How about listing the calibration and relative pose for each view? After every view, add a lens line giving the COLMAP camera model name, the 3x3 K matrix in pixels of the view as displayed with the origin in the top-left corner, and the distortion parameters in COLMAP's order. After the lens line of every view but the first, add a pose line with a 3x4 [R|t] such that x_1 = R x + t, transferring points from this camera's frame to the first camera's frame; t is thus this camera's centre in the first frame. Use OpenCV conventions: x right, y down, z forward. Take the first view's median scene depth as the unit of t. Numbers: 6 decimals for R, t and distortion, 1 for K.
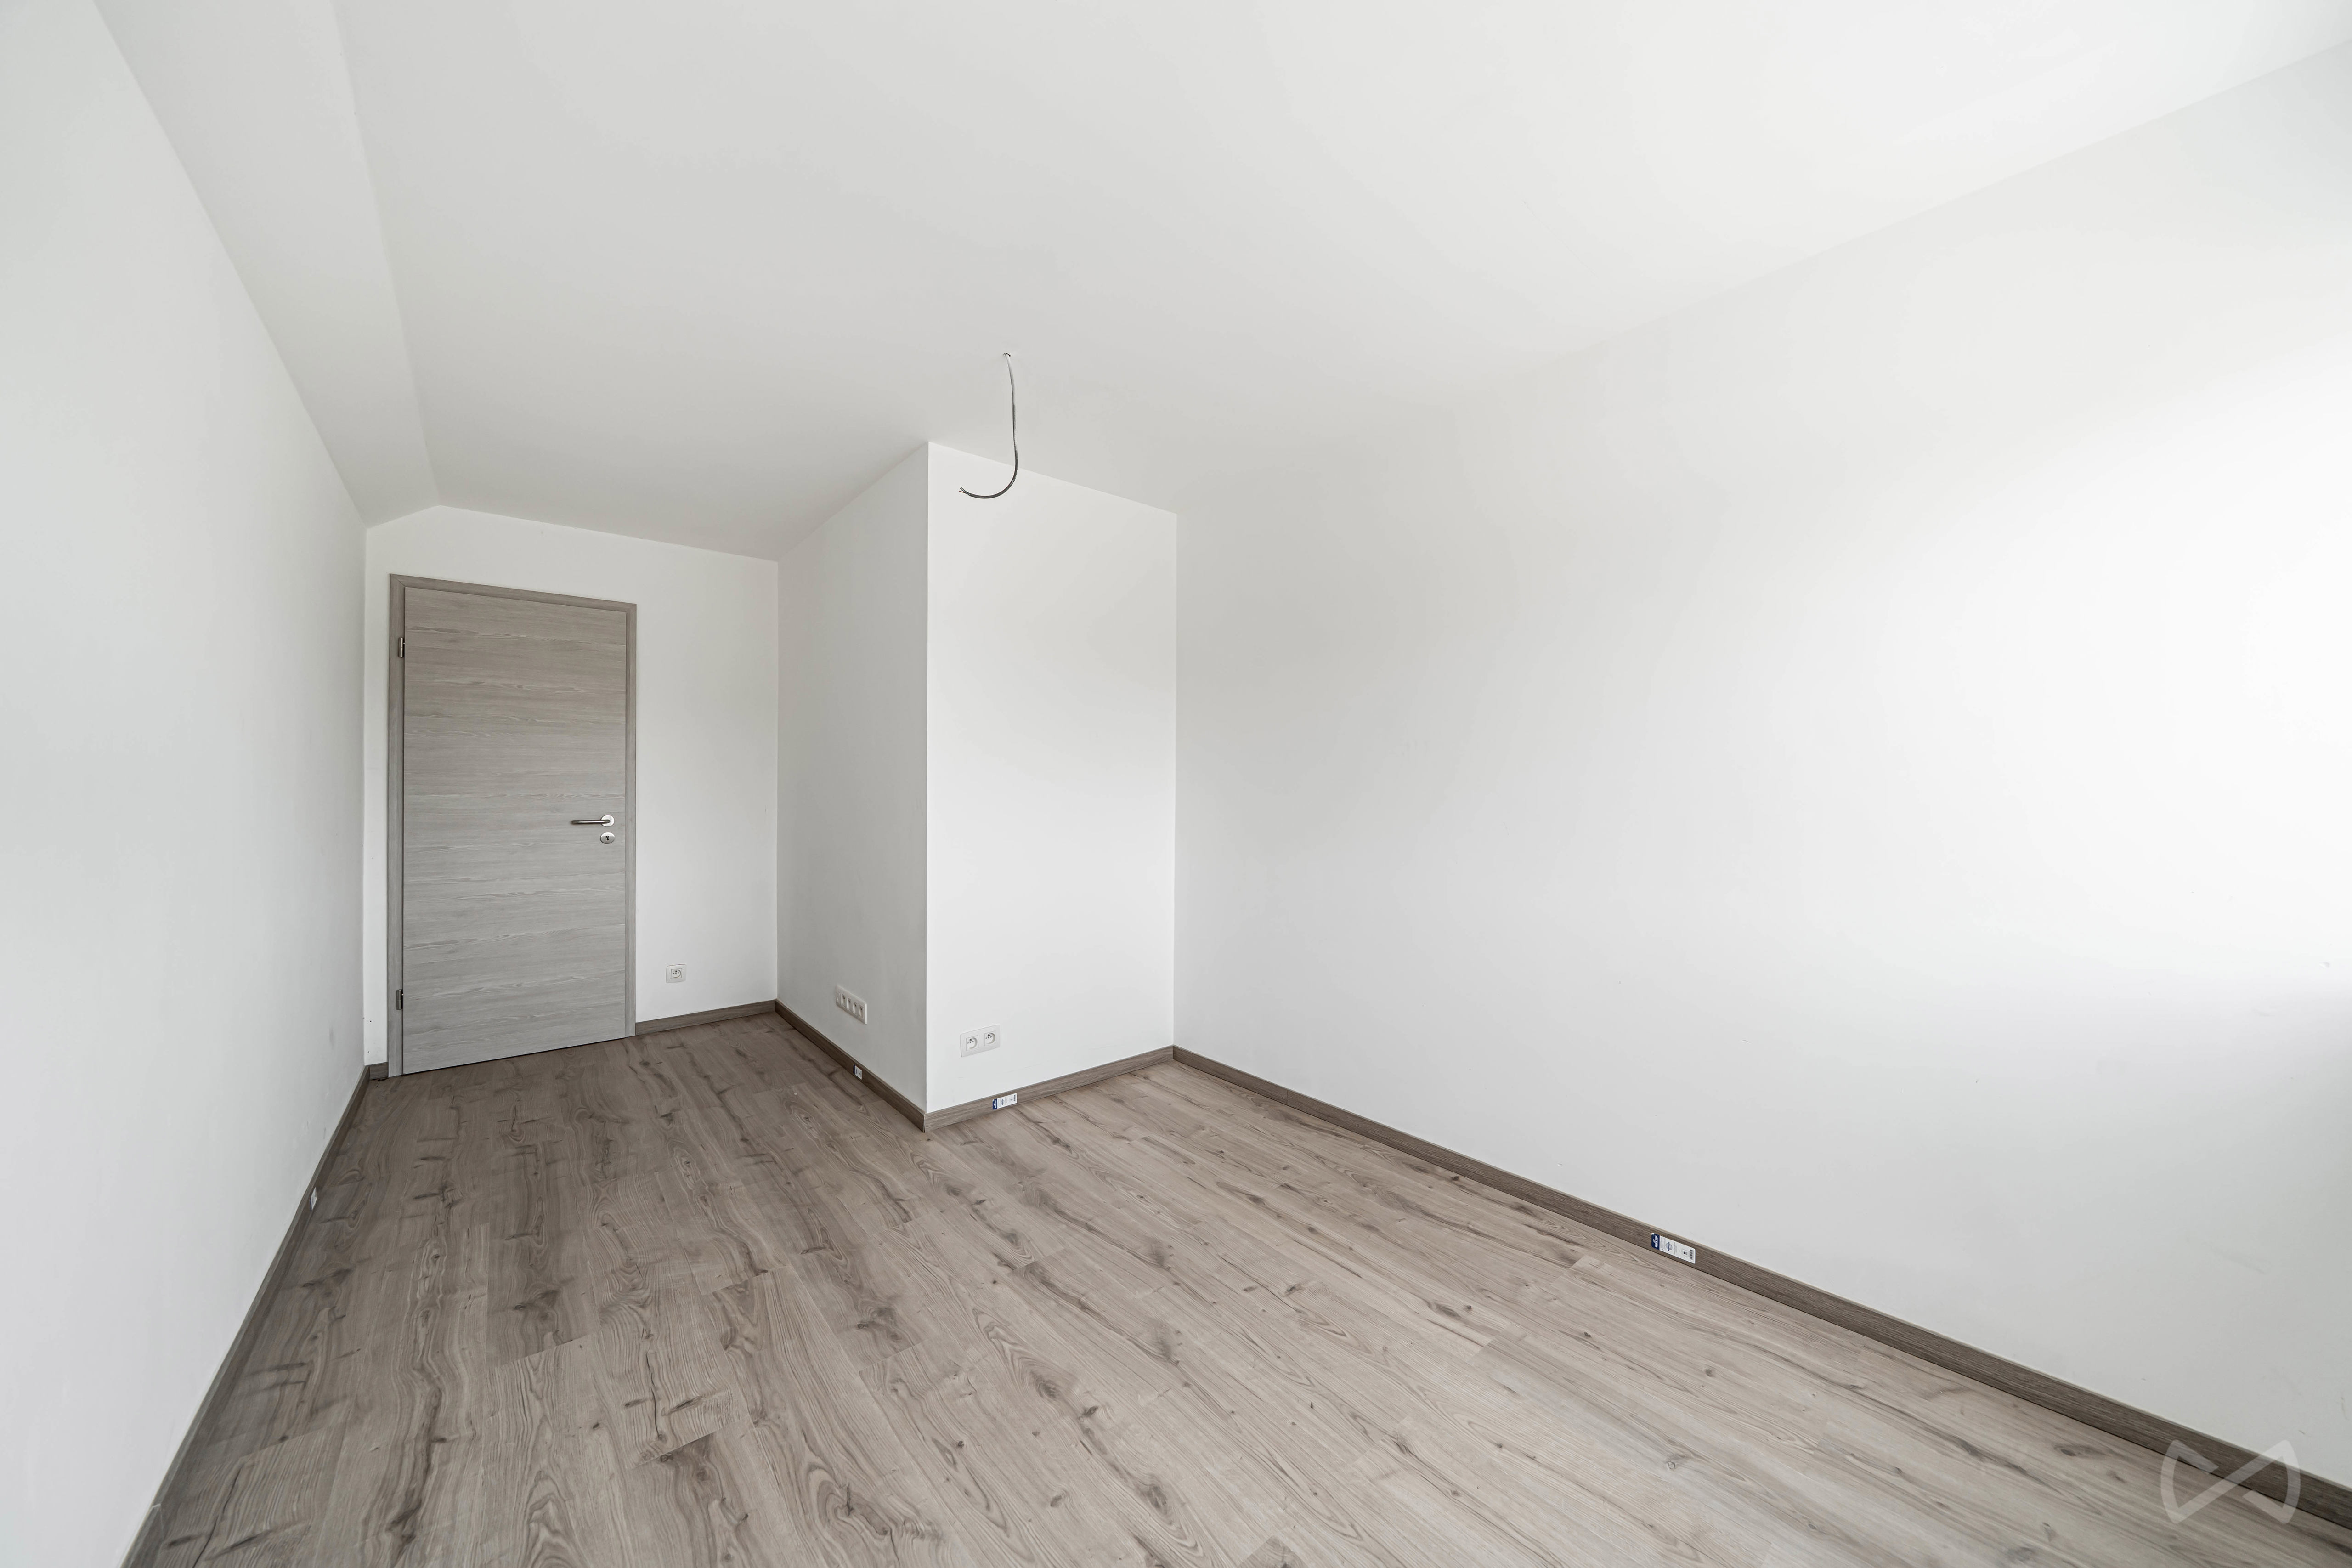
lens RADIAL K [[808.8, 0, 1175.8], [0, 808.8, 786.7], [0, 0, 1]] dist [0.000588, 0.000169]
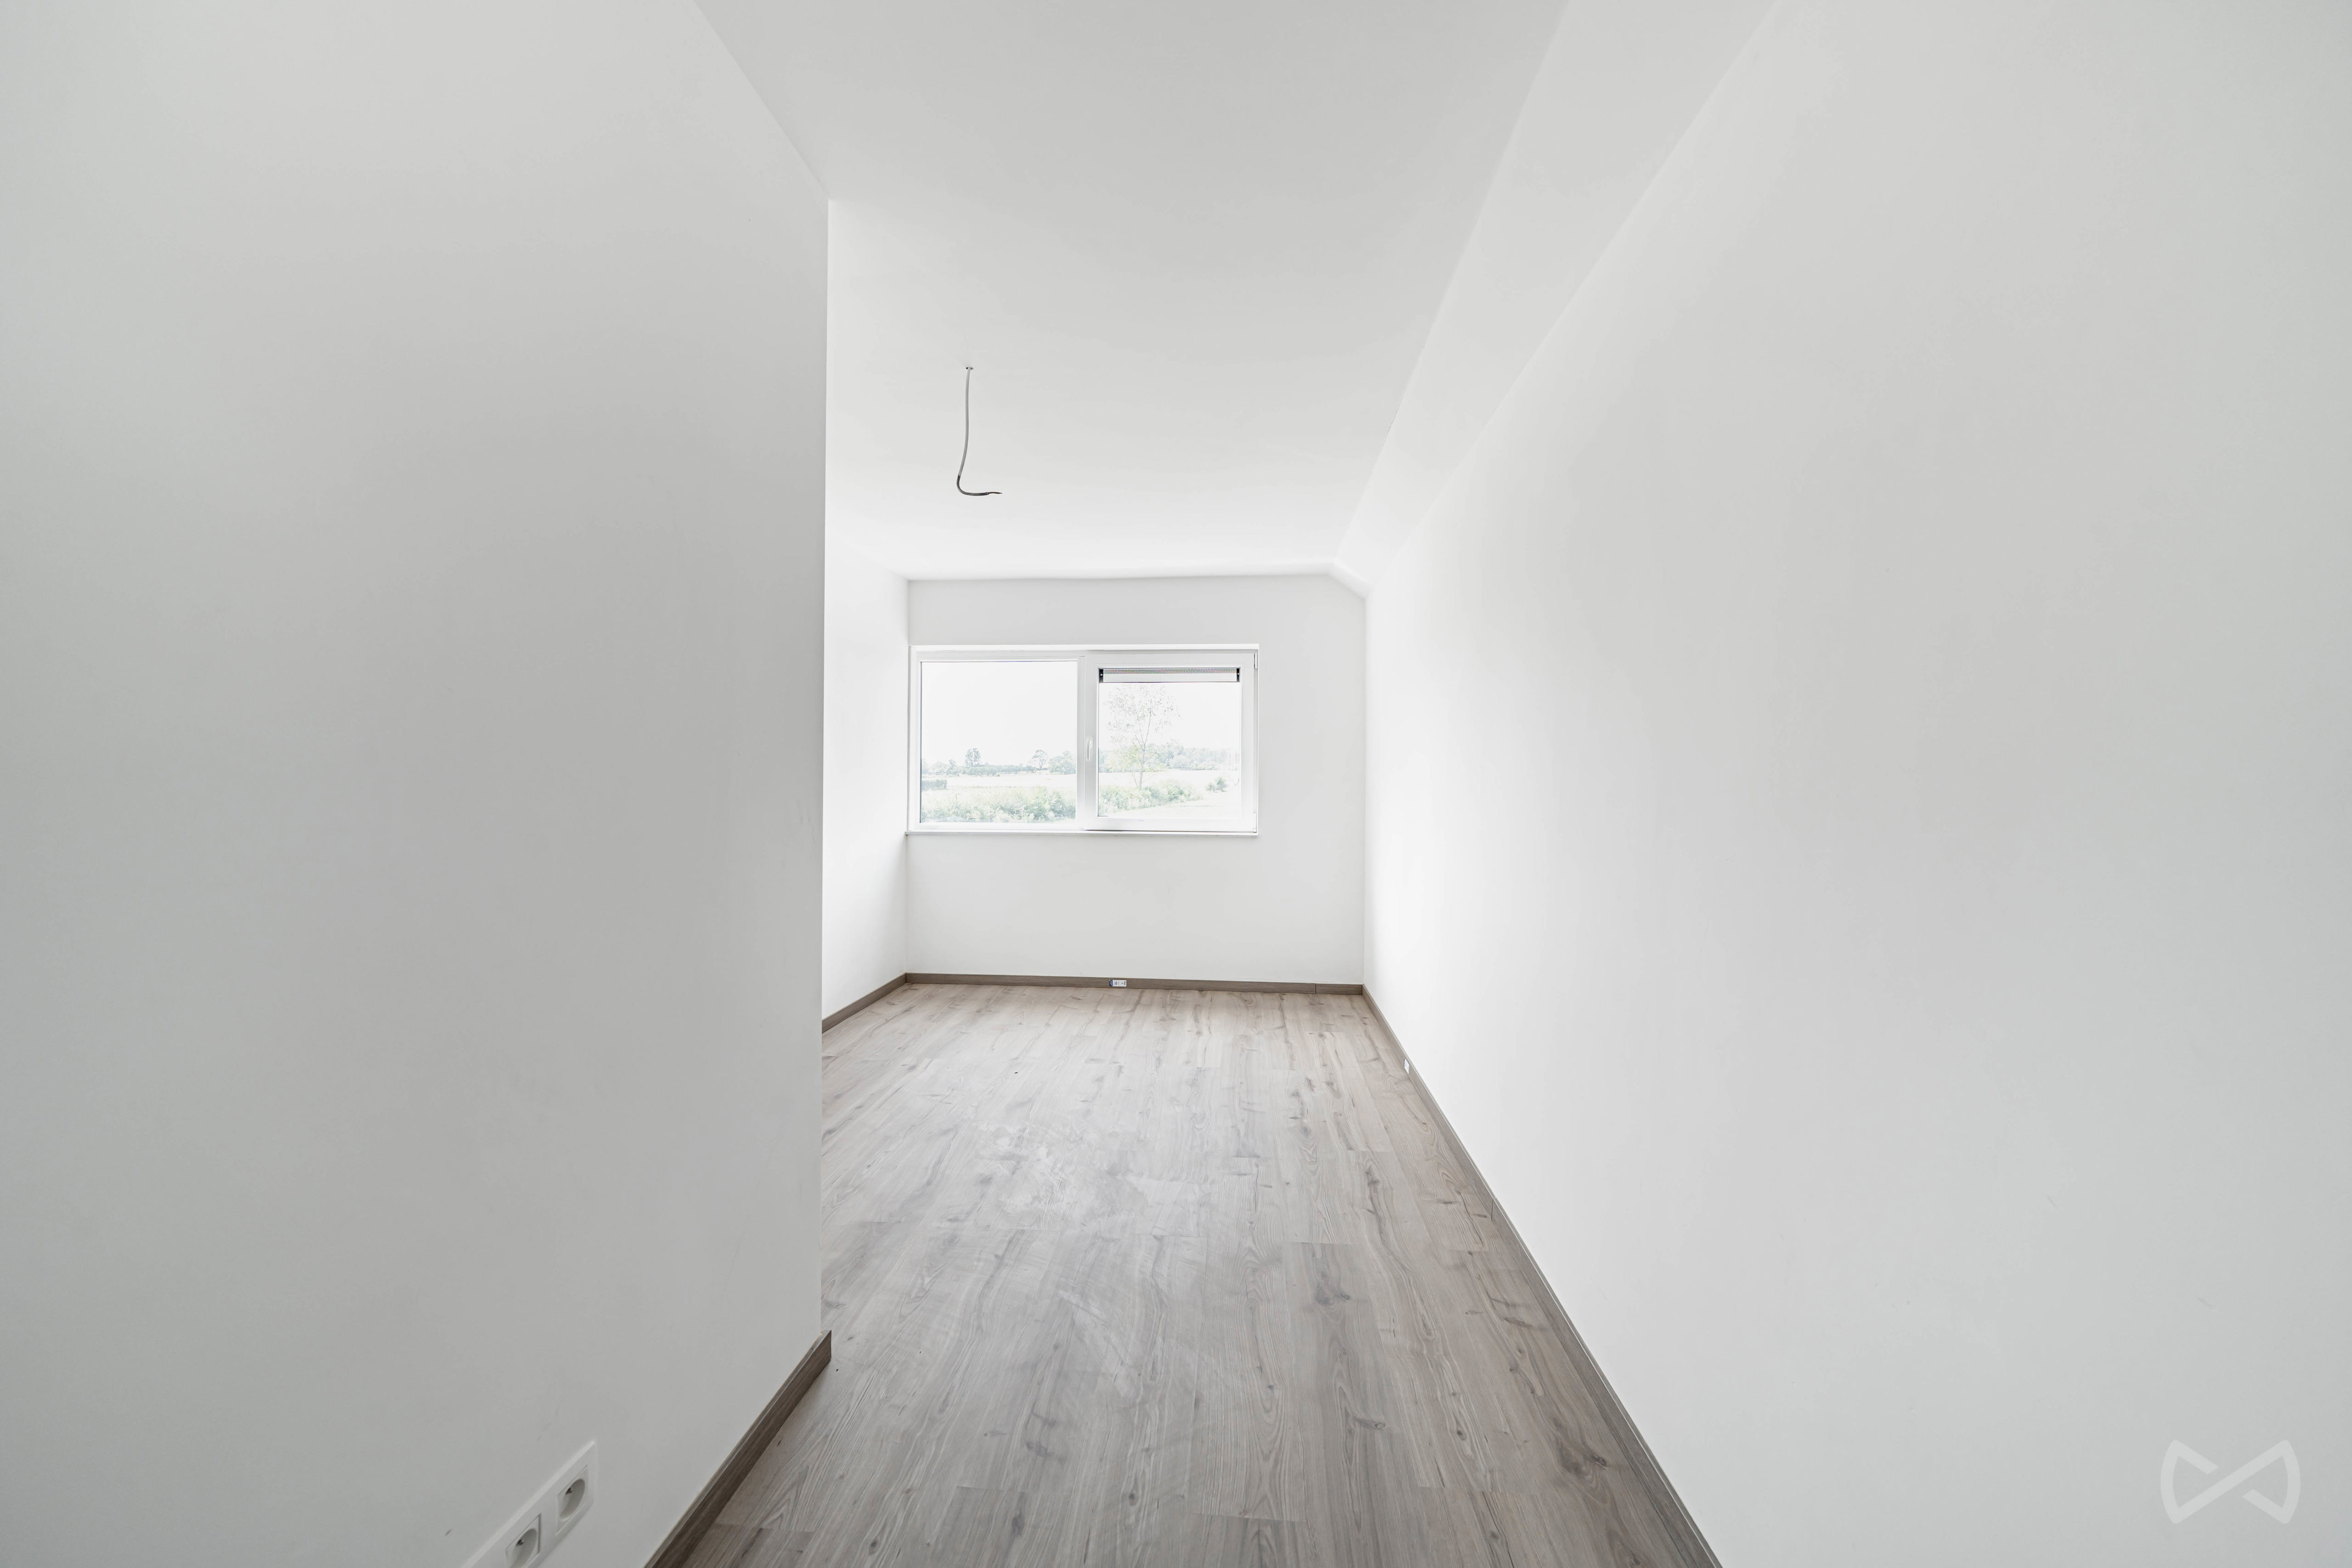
lens RADIAL K [[794.4, 0, 1176.0], [0, 794.4, 783.2], [0, 0, 1]] dist [-0.000186, -0.000009]
pose [[-0.711234, 0.000866, 0.702955, -1.421968], [-0.001392, 0.999996, -0.002640, 0.003782], [-0.702954, -0.002856, -0.711230, 1.944002]]
